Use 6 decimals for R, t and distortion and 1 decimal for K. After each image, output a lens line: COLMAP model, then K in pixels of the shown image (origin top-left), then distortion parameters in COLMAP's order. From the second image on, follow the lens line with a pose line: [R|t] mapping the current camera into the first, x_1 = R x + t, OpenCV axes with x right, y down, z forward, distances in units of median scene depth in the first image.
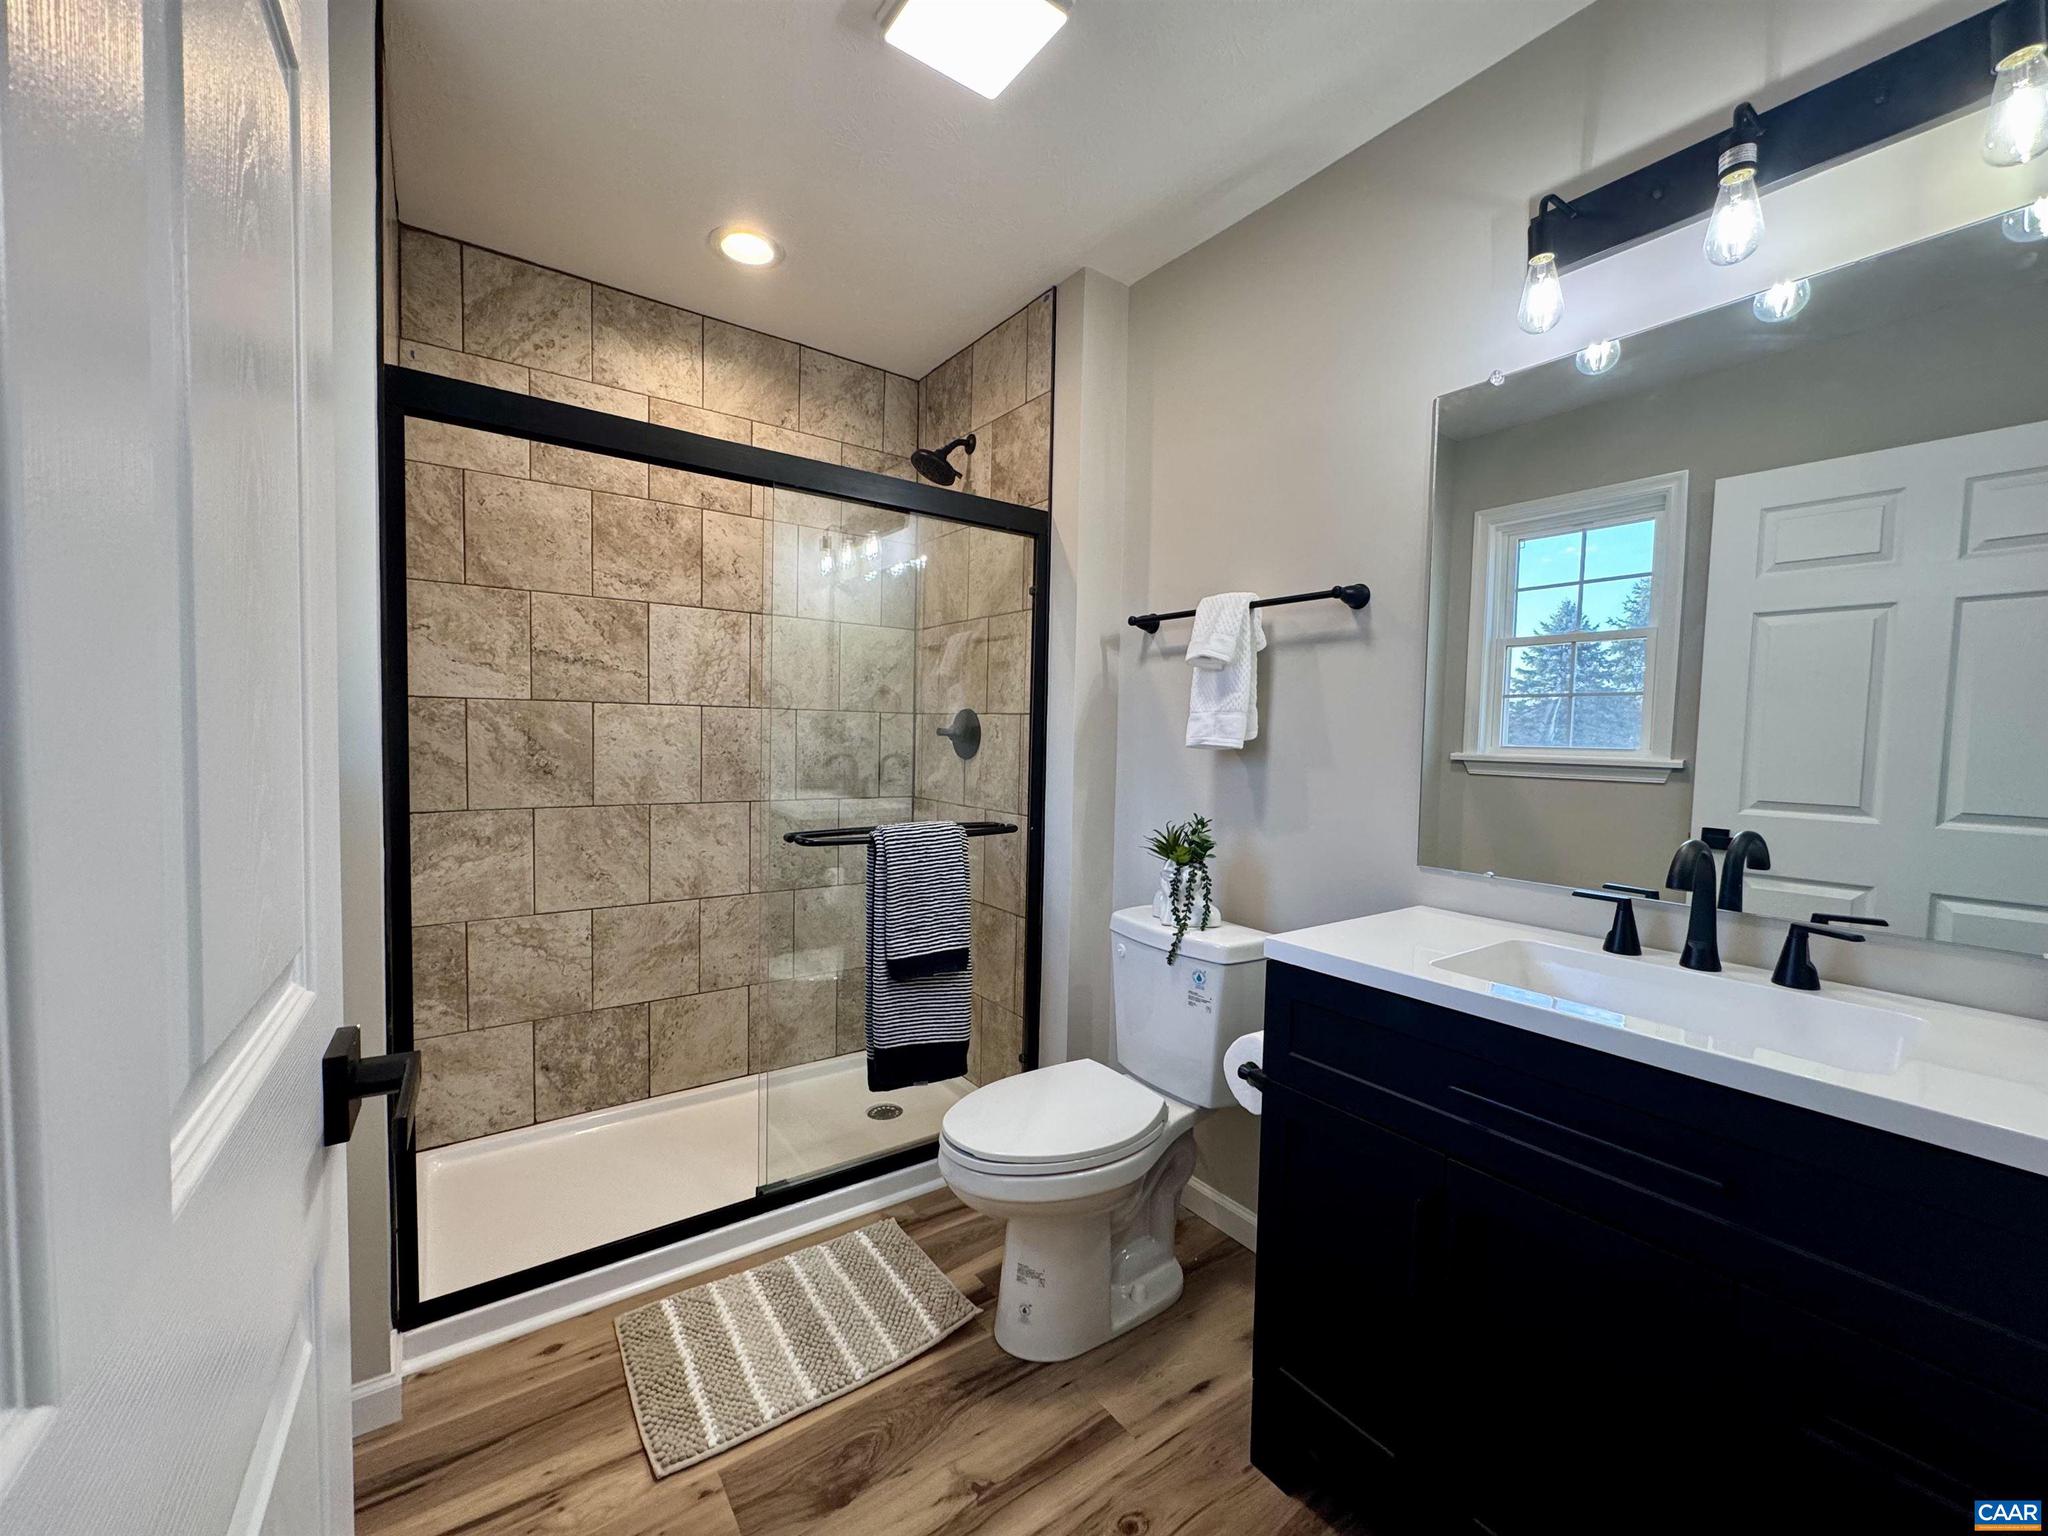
lens RADIAL K [[814.8, 0, 1023.5], [0, 814.8, 769.1], [0, 0, 1]] dist [-0.001977, 0.000757]
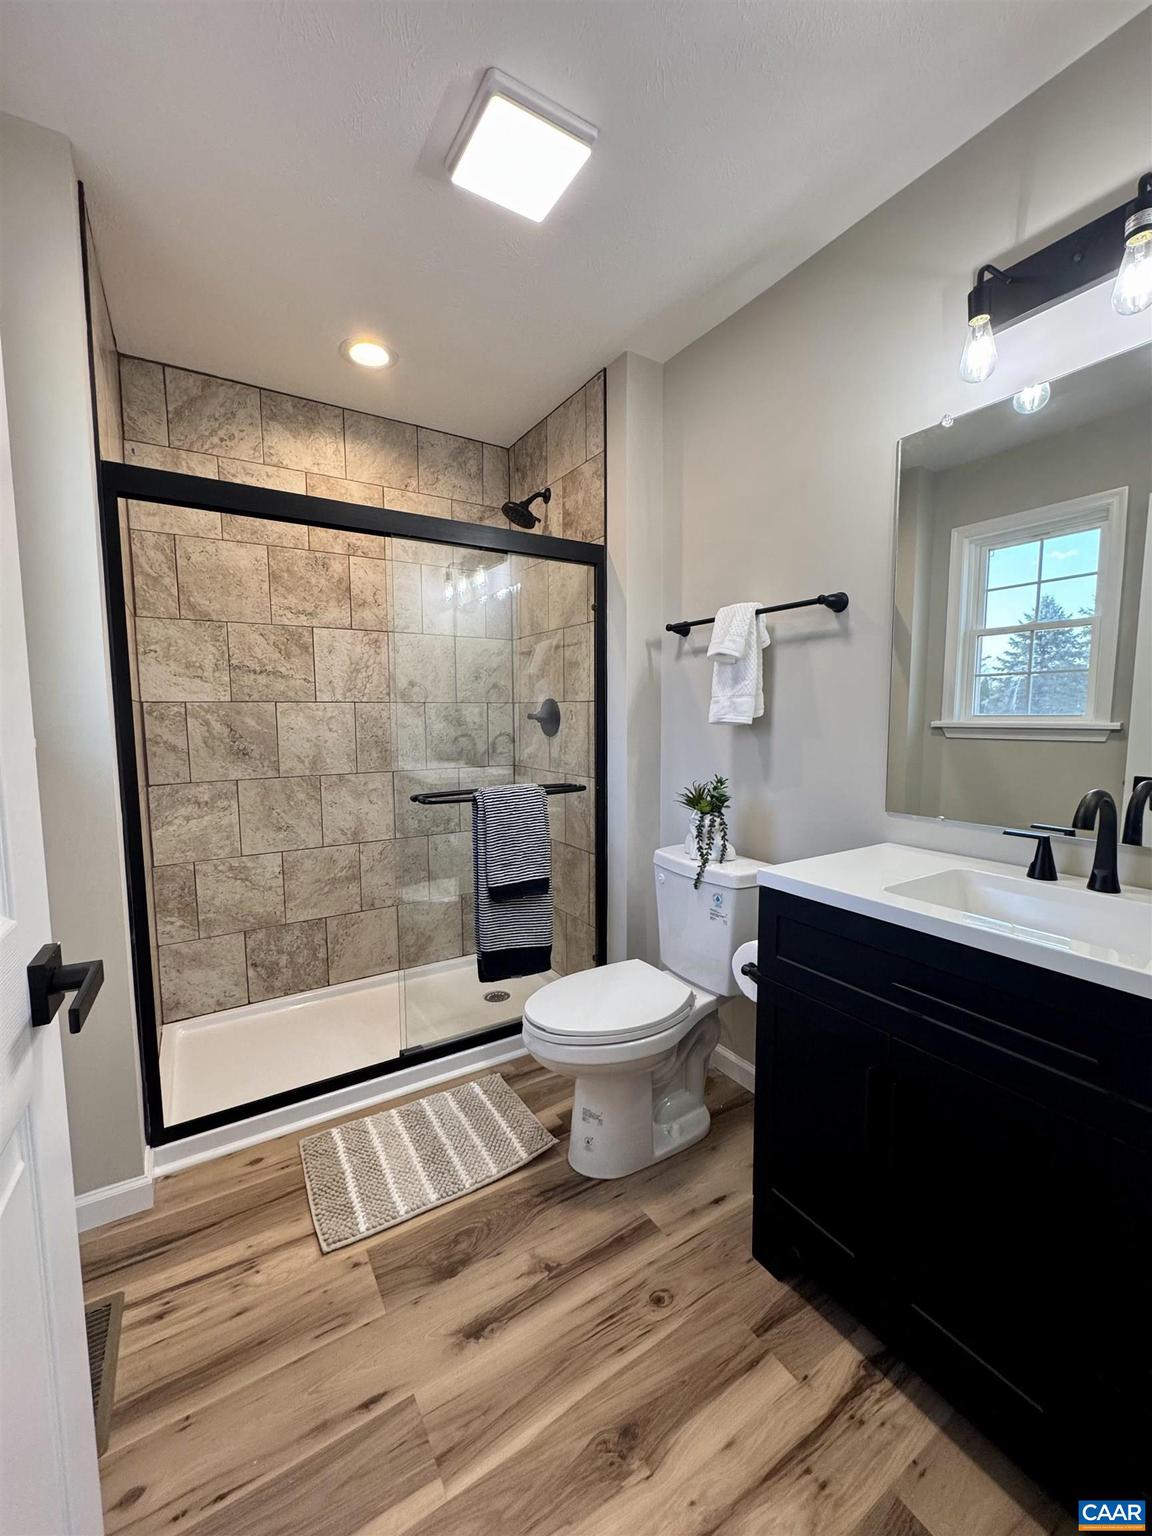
lens RADIAL K [[611.1, 0, 575.1], [0, 611.1, 767.5], [0, 0, 1]] dist [-0.001977, 0.000757]
pose [[0.997320, -0.021834, -0.069836, 0.045347], [0.024826, 0.998798, 0.042268, -0.003261], [0.068829, -0.043889, 0.996663, 0.005250]]
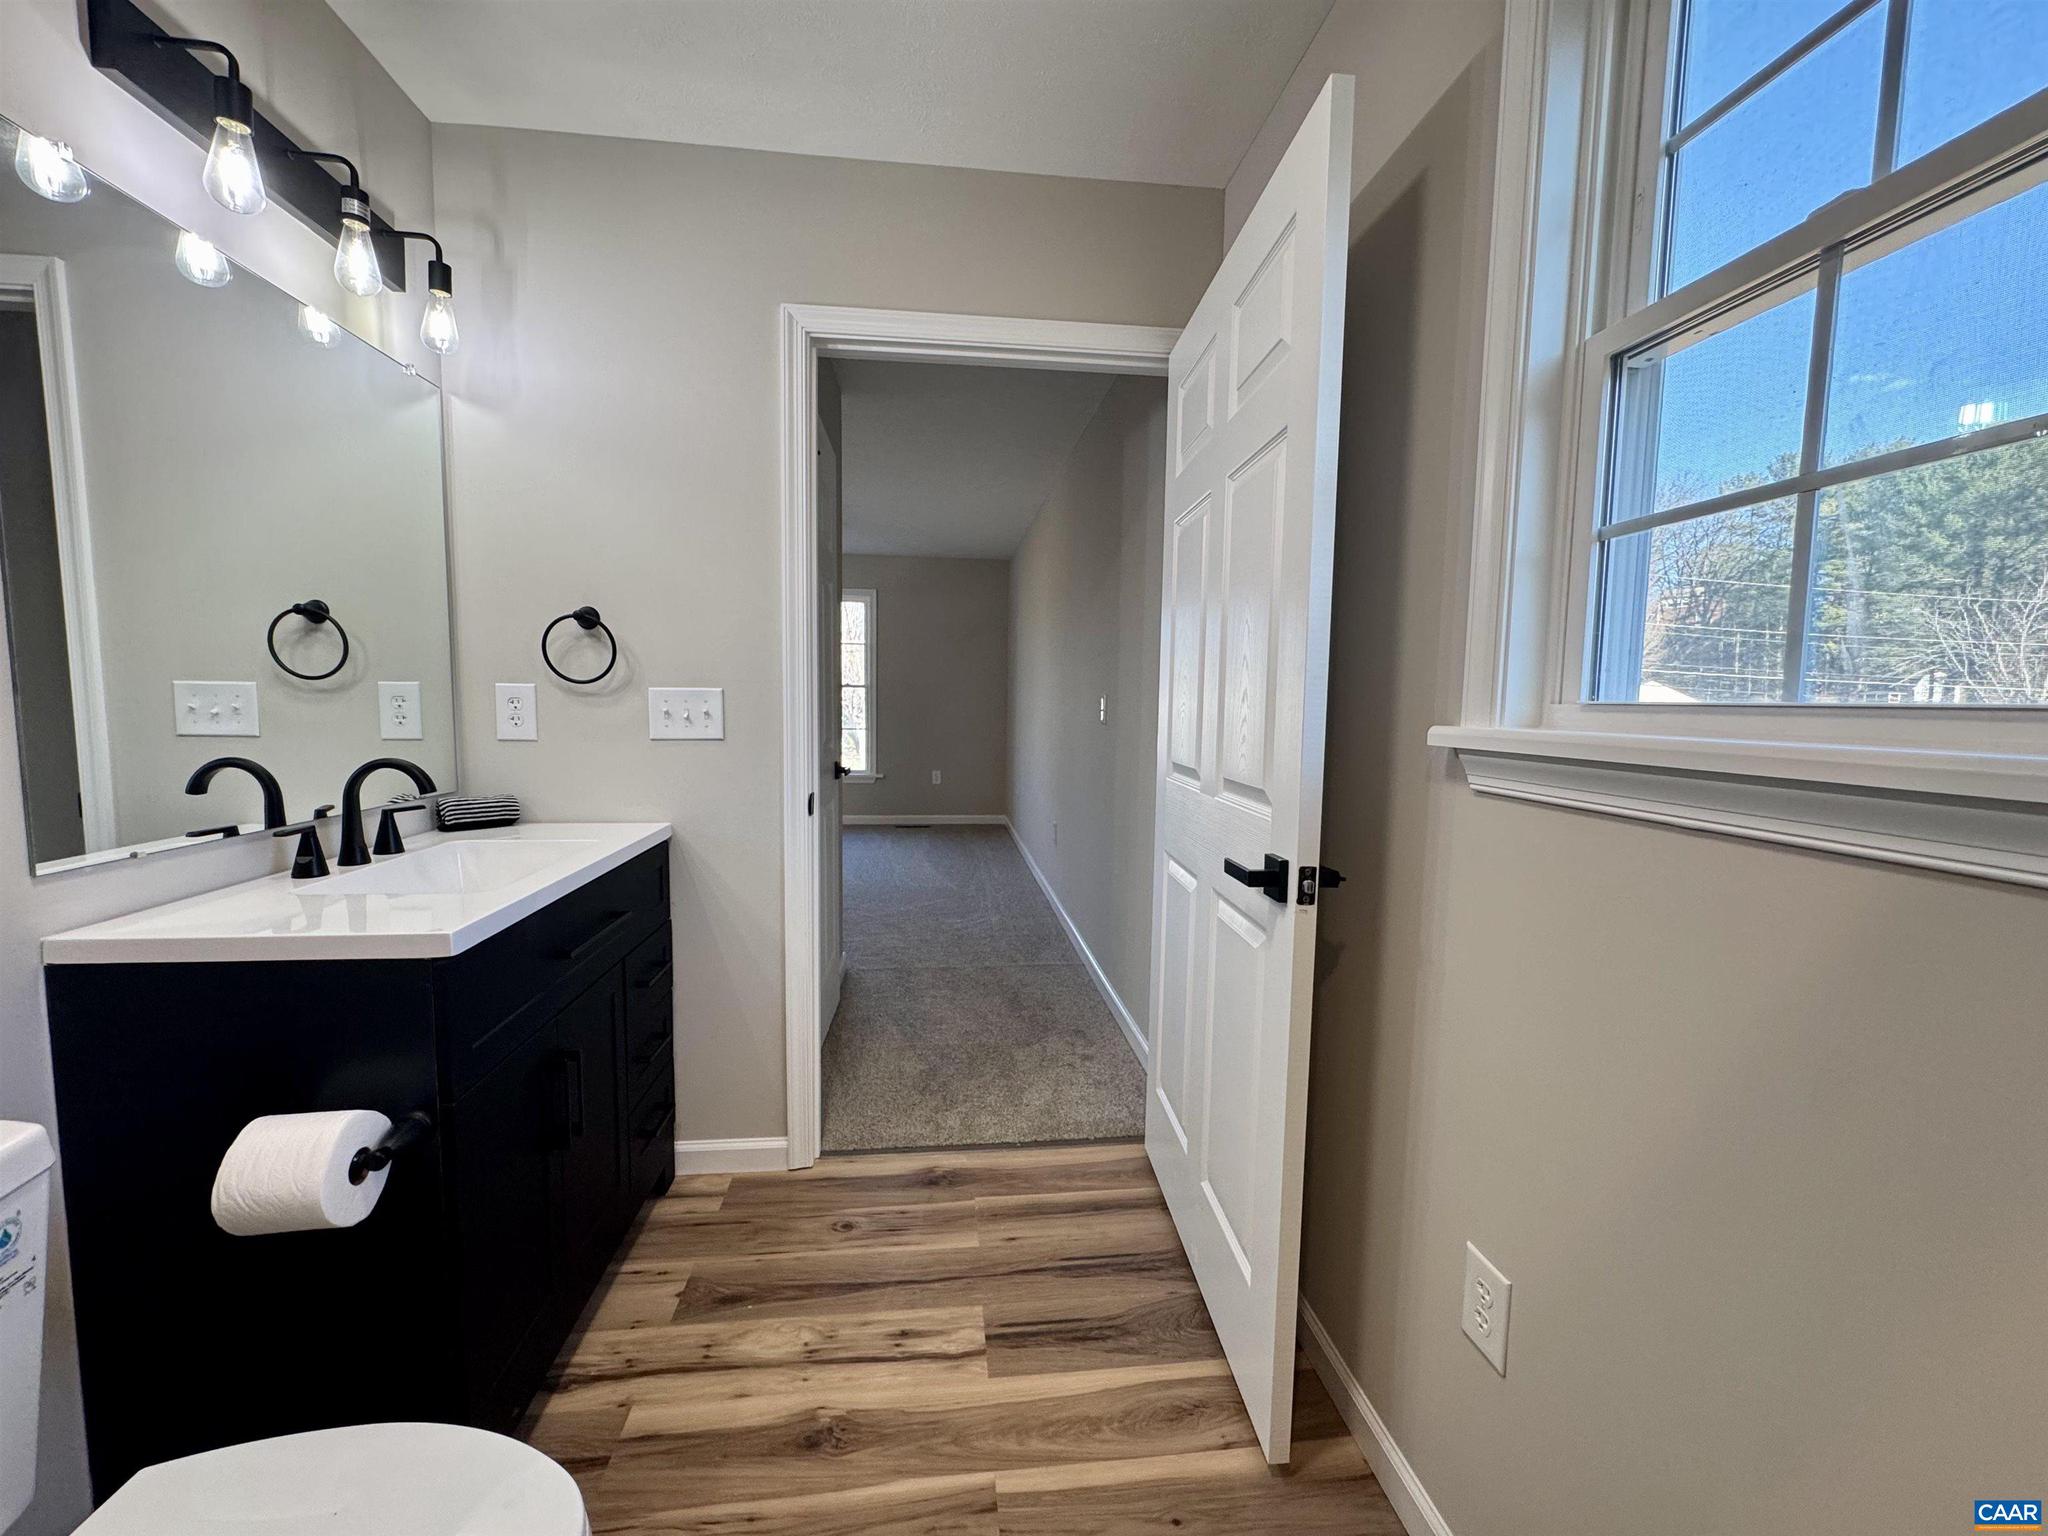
lens RADIAL K [[814.8, 0, 1023.5], [0, 814.8, 769.1], [0, 0, 1]] dist [-0.001977, 0.000757]
pose [[-0.872786, -0.077510, 0.481909, -0.335784], [-0.011814, 0.990376, 0.137895, -0.043459], [-0.487959, 0.114659, -0.865303, 0.822725]]
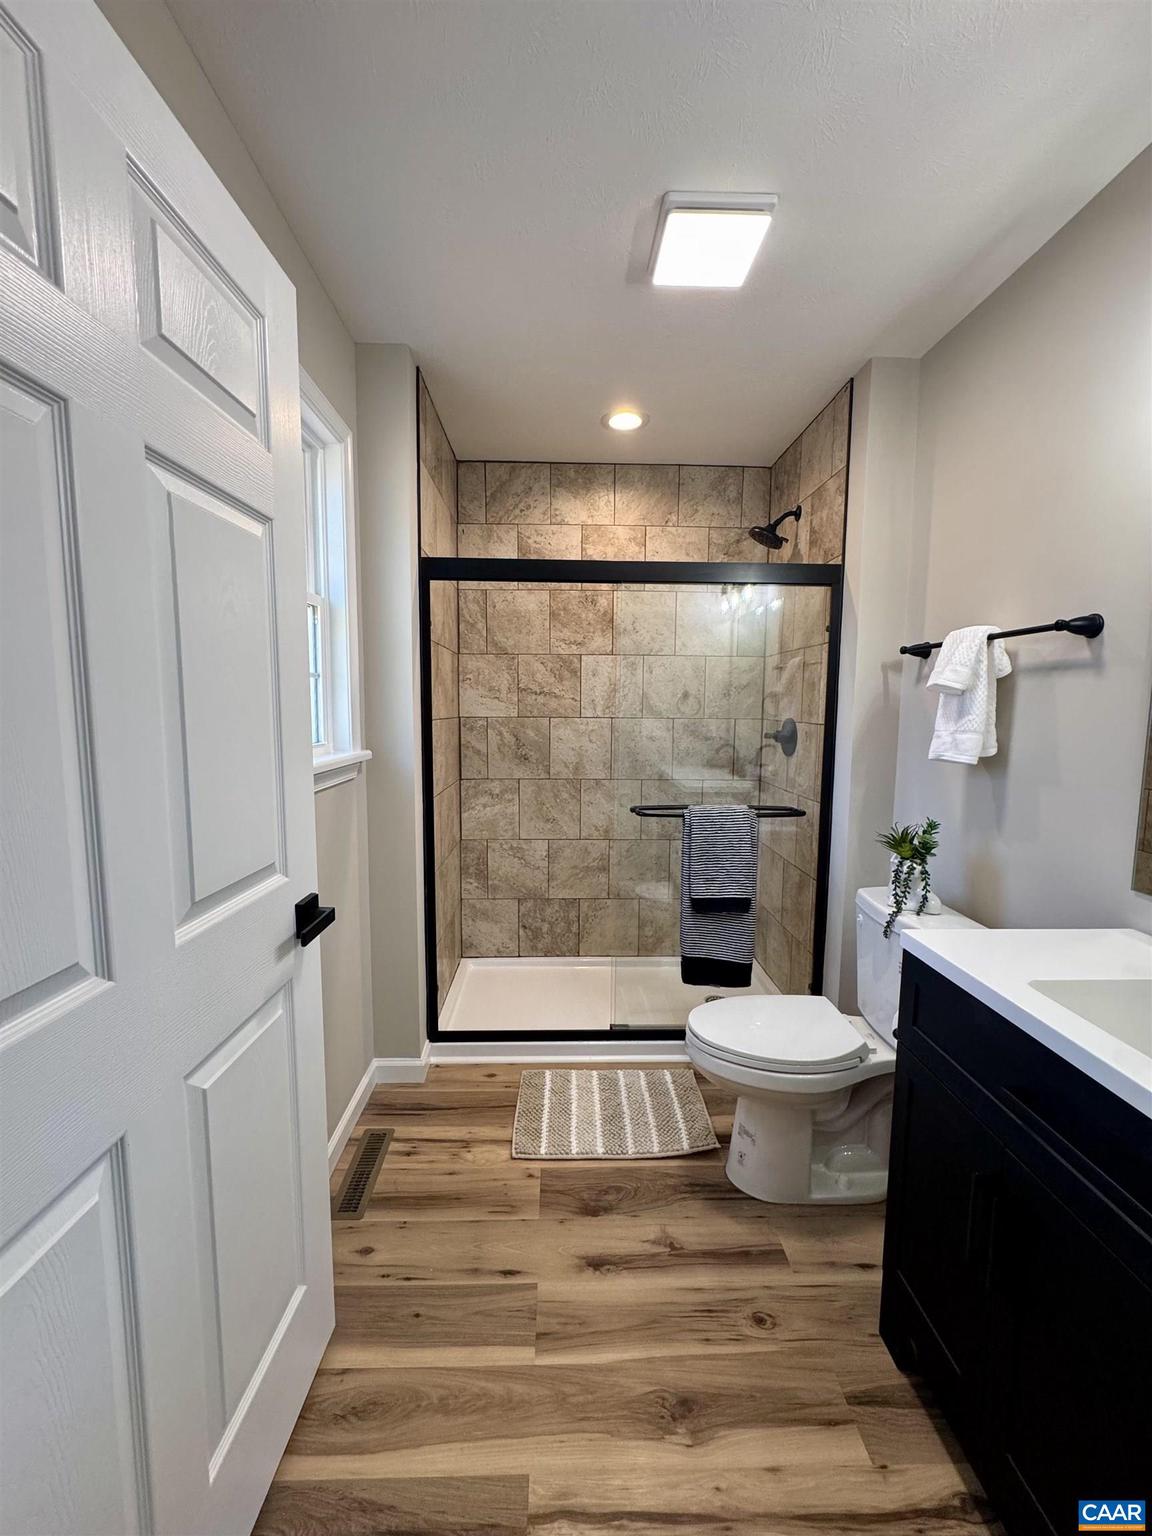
lens RADIAL K [[611.1, 0, 575.1], [0, 611.1, 767.5], [0, 0, 1]] dist [-0.001977, 0.000757]
pose [[0.828226, 0.041259, -0.558873, 0.231898], [-0.015404, 0.998585, 0.050894, -0.045830], [0.560183, -0.033543, 0.827690, -0.018146]]
